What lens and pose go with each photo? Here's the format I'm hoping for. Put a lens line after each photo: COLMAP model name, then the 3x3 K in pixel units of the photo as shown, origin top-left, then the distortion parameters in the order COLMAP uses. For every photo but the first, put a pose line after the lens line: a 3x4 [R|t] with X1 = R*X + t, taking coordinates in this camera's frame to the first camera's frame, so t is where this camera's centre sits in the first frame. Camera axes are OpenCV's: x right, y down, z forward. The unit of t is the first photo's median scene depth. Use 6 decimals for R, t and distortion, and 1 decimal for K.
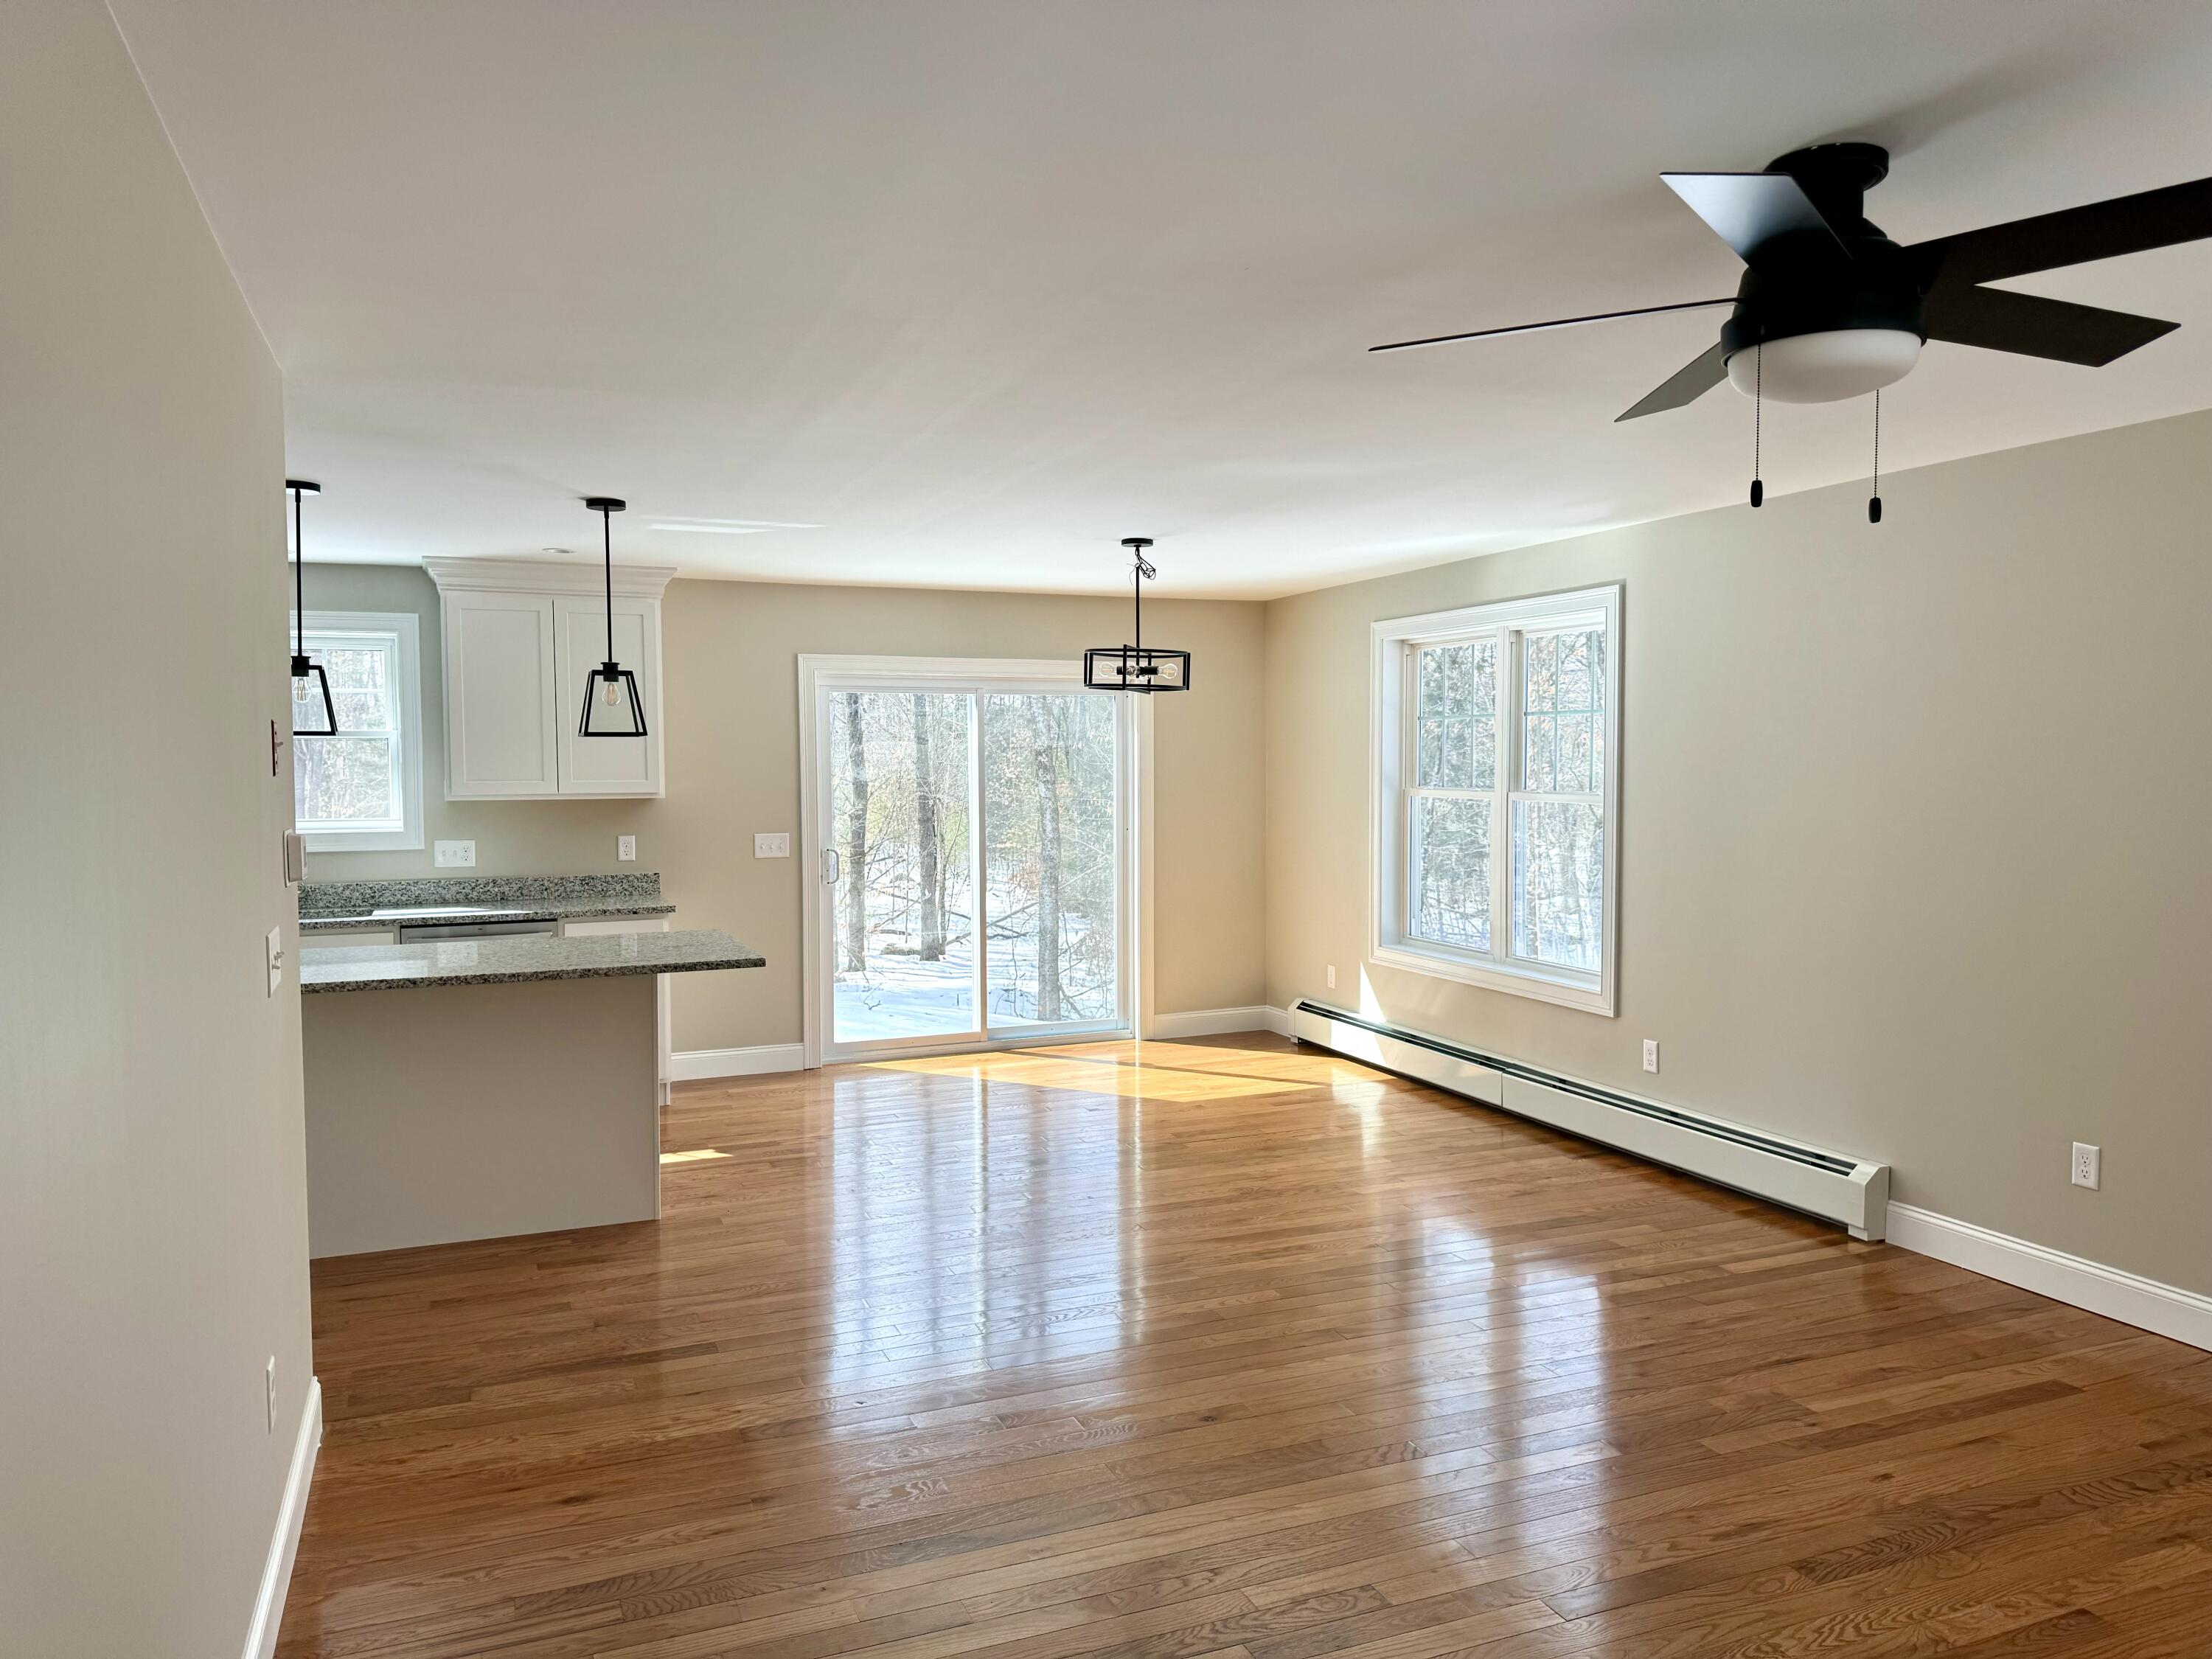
lens RADIAL K [[1553.0, 0, 1137.2], [0, 1553.0, 842.5], [0, 0, 1]] dist [0.043170, -0.038768]
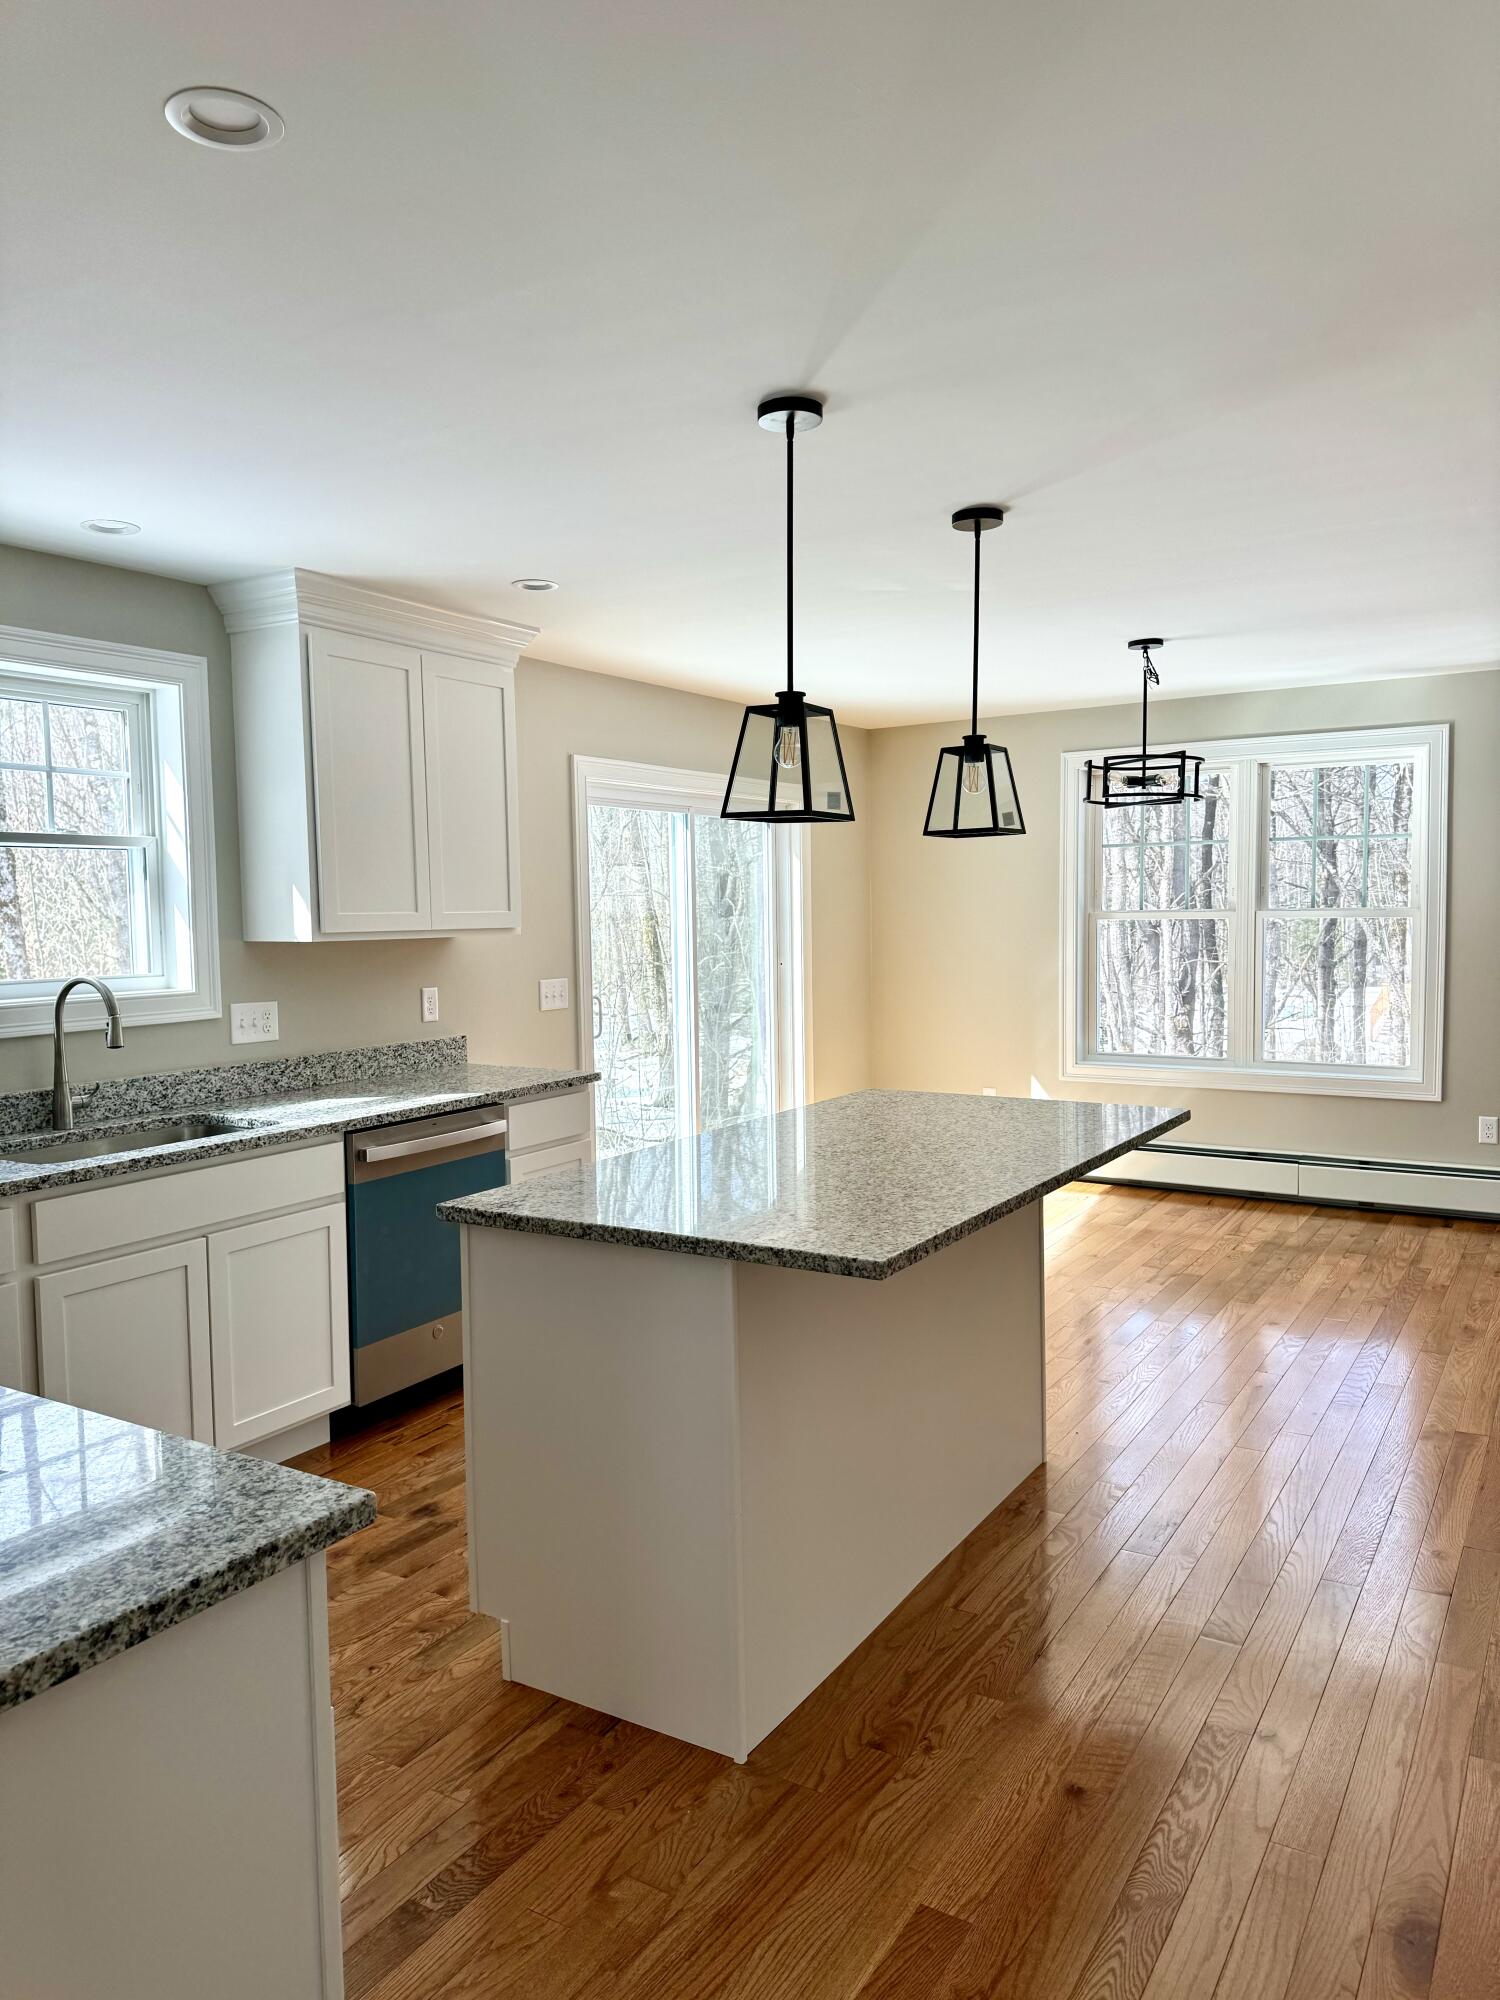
lens RADIAL K [[1404.2, 0, 764.8], [0, 1404.2, 1006.3], [0, 0, 1]] dist [0.043170, -0.038768]
pose [[0.816747, -0.051029, 0.574735, -0.647120], [0.044150, 0.998688, 0.025929, -0.006389], [-0.575304, 0.004197, 0.817929, 0.404764]]
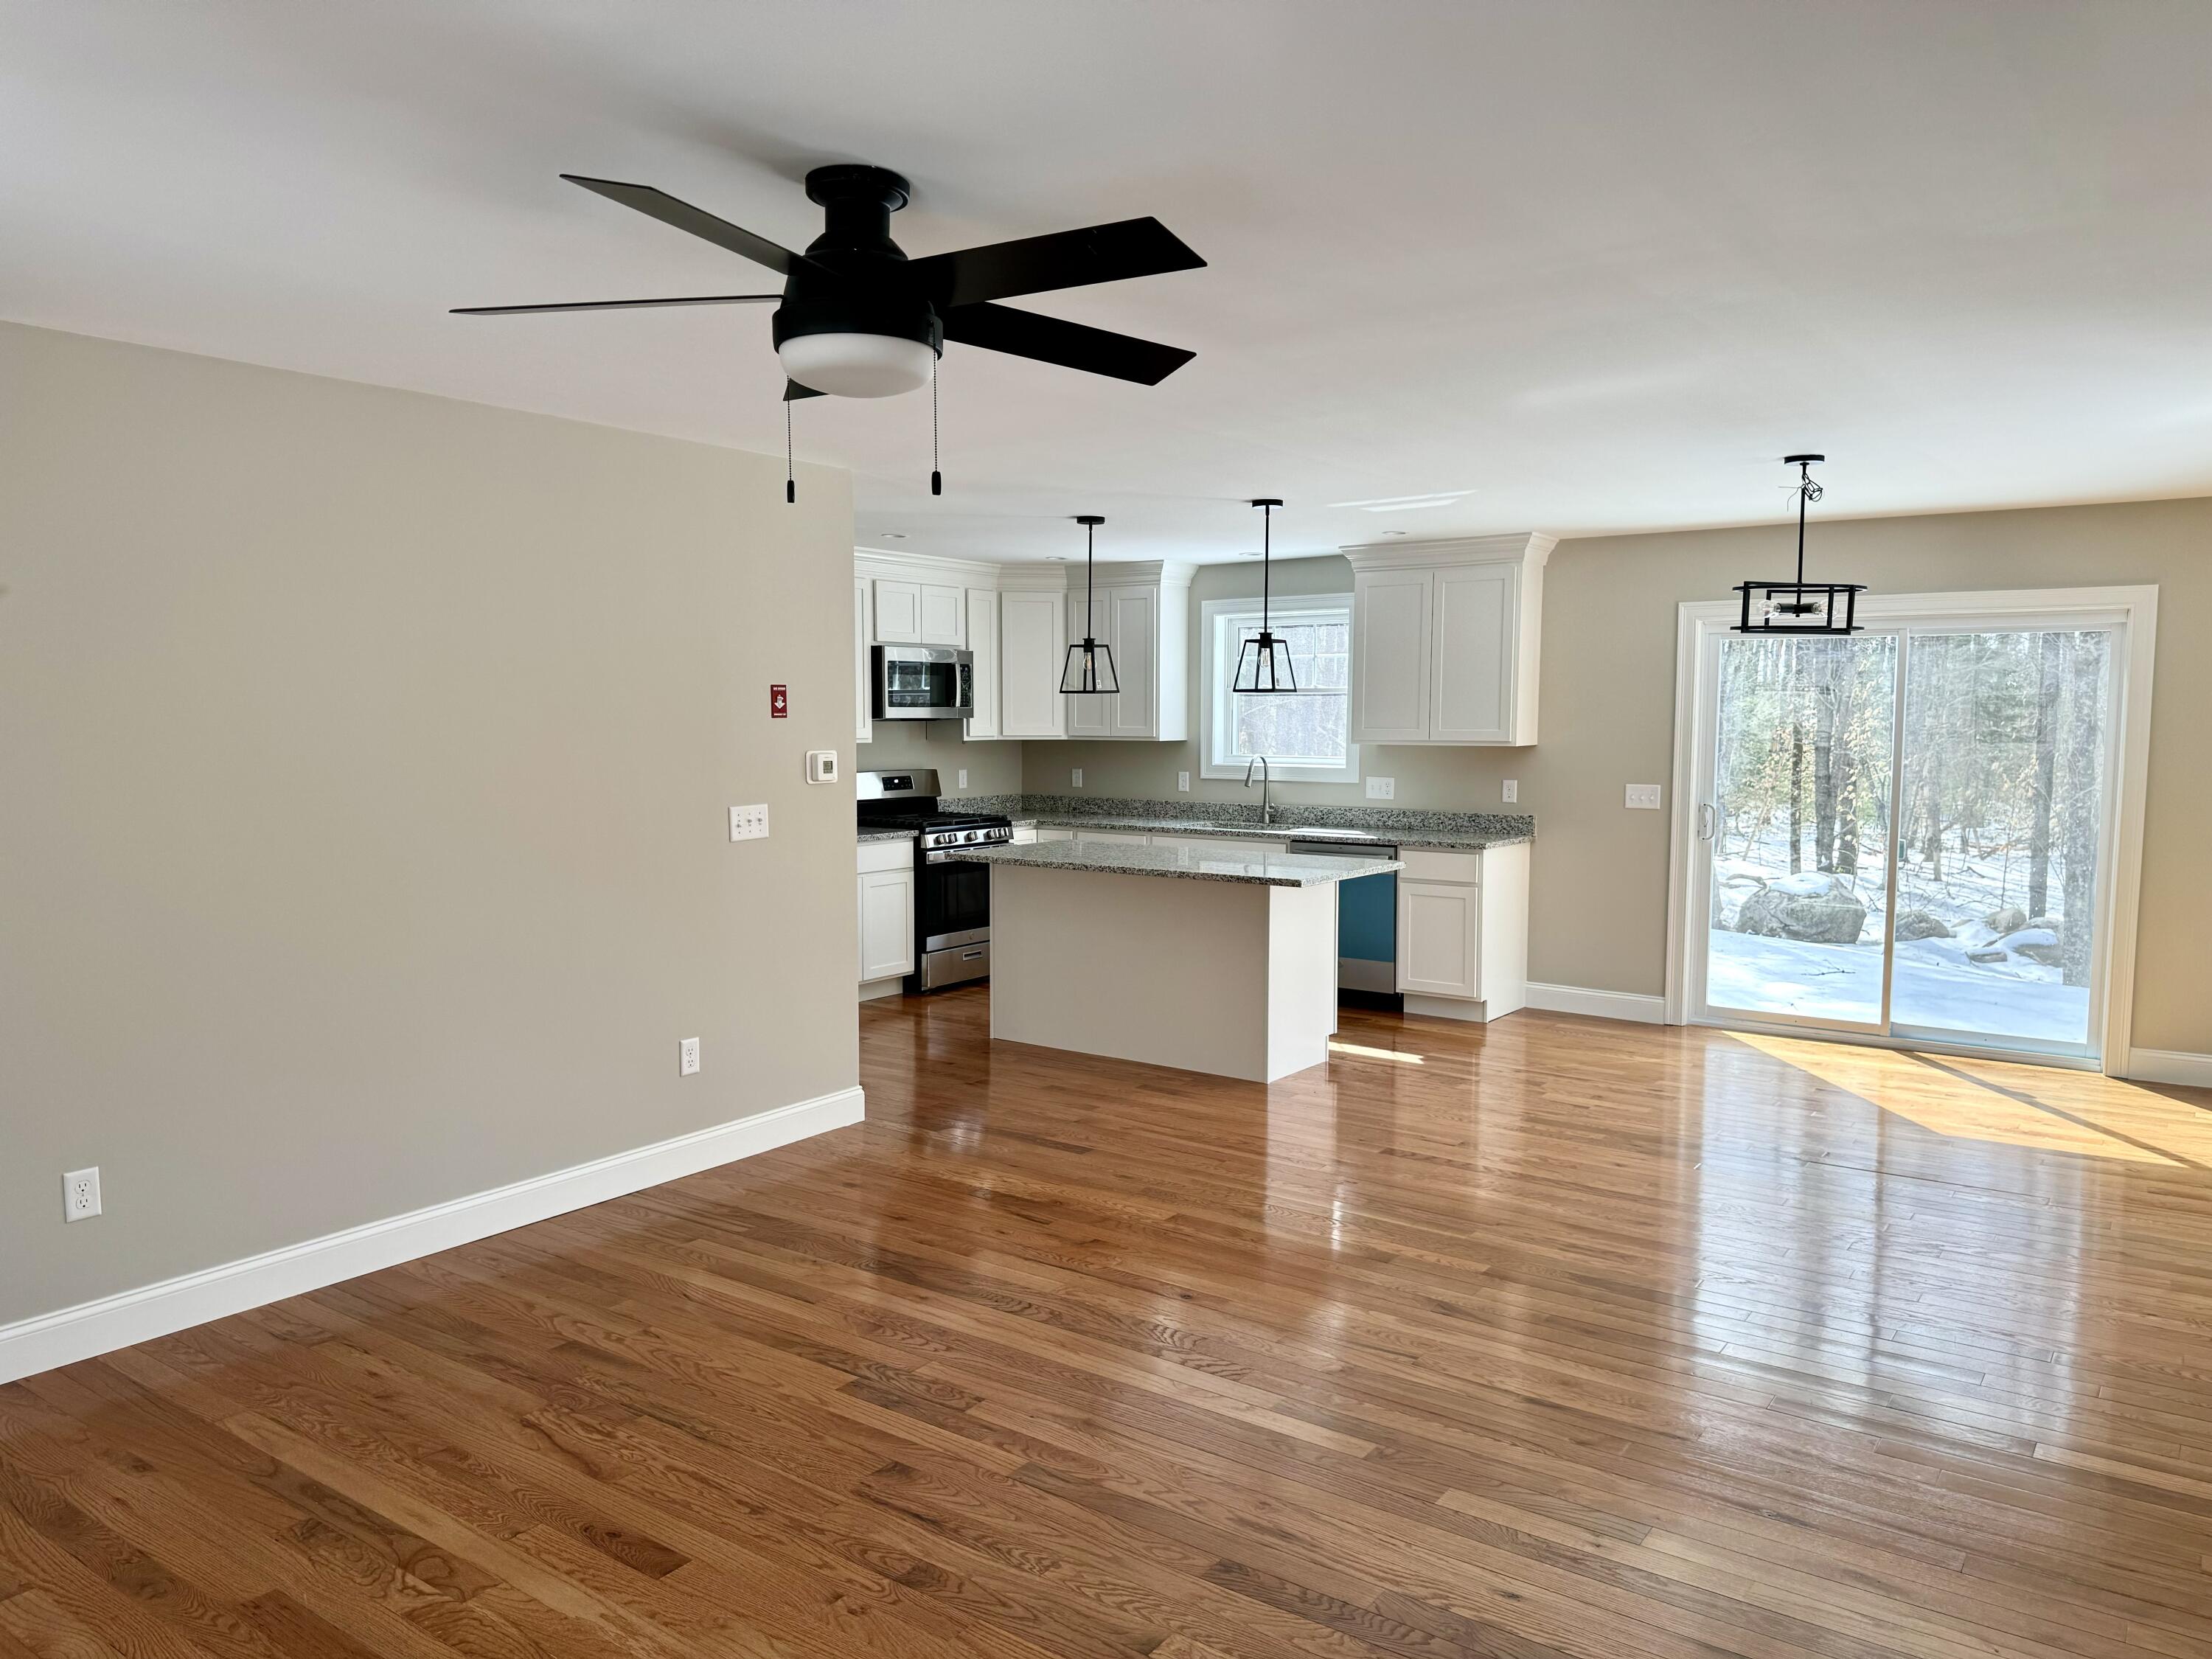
lens RADIAL K [[1553.0, 0, 1095.2], [0, 1553.0, 845.8], [0, 0, 1]] dist [0.043170, -0.038768]
pose [[0.508741, 0.078522, -0.857331, 0.526735], [-0.052842, 0.996802, 0.059940, -0.009677], [0.859297, 0.014810, 0.511263, 0.203792]]
